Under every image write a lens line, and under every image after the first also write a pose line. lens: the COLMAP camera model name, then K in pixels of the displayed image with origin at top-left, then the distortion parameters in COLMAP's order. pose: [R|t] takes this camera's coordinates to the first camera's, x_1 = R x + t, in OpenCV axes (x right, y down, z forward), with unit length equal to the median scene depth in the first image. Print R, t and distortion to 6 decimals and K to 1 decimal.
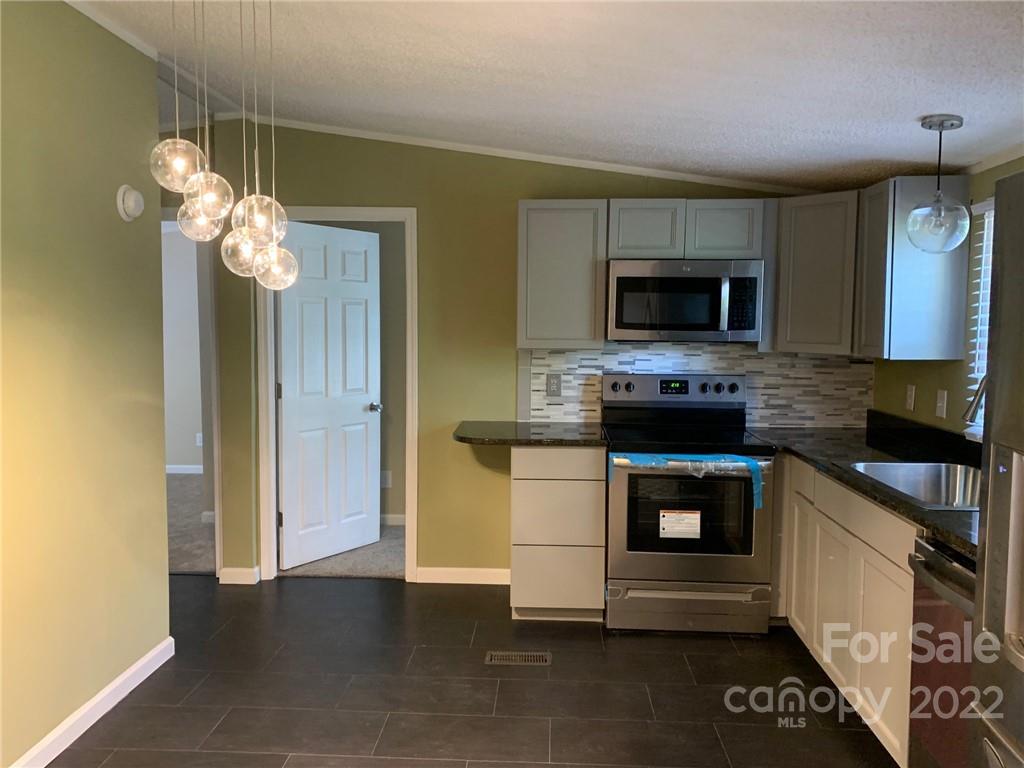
lens RADIAL K [[768.2, 0, 510.0], [0, 768.2, 379.6], [0, 0, 1]] dist [0.018943, -0.040996]
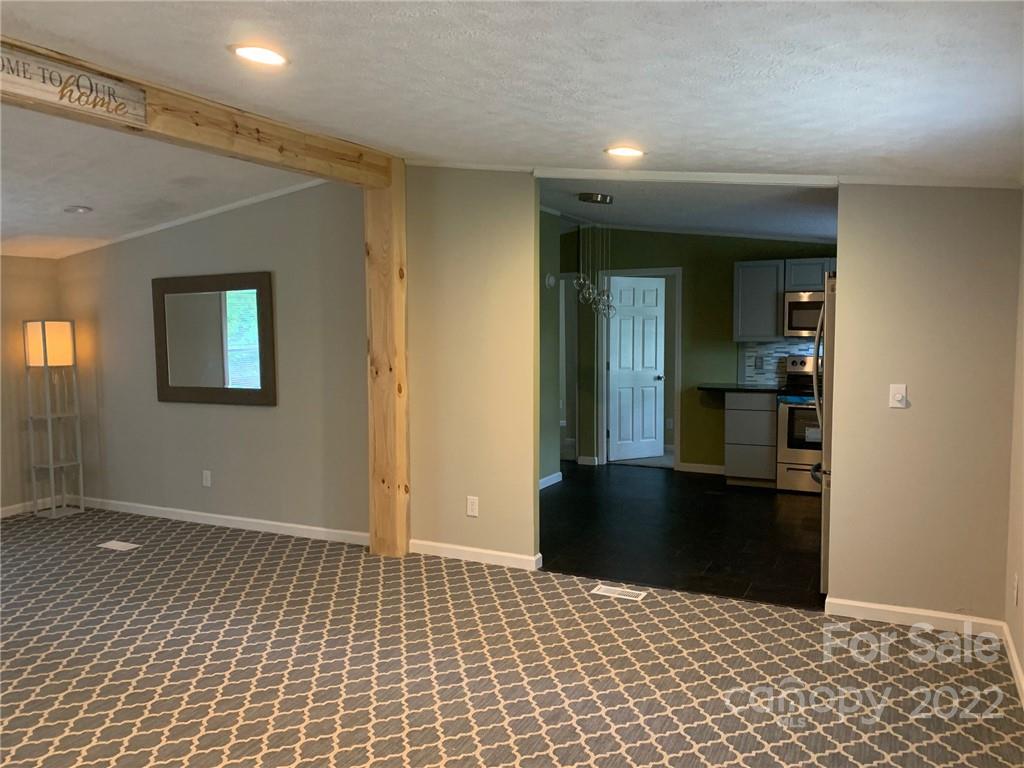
lens RADIAL K [[768.2, 0, 513.7], [0, 768.2, 380.8], [0, 0, 1]] dist [0.018943, -0.040996]
pose [[0.917946, 0.007408, -0.396636, 0.240260], [-0.011033, 0.999916, -0.006858, 0.066545], [0.396552, 0.010672, 0.917950, -0.841578]]
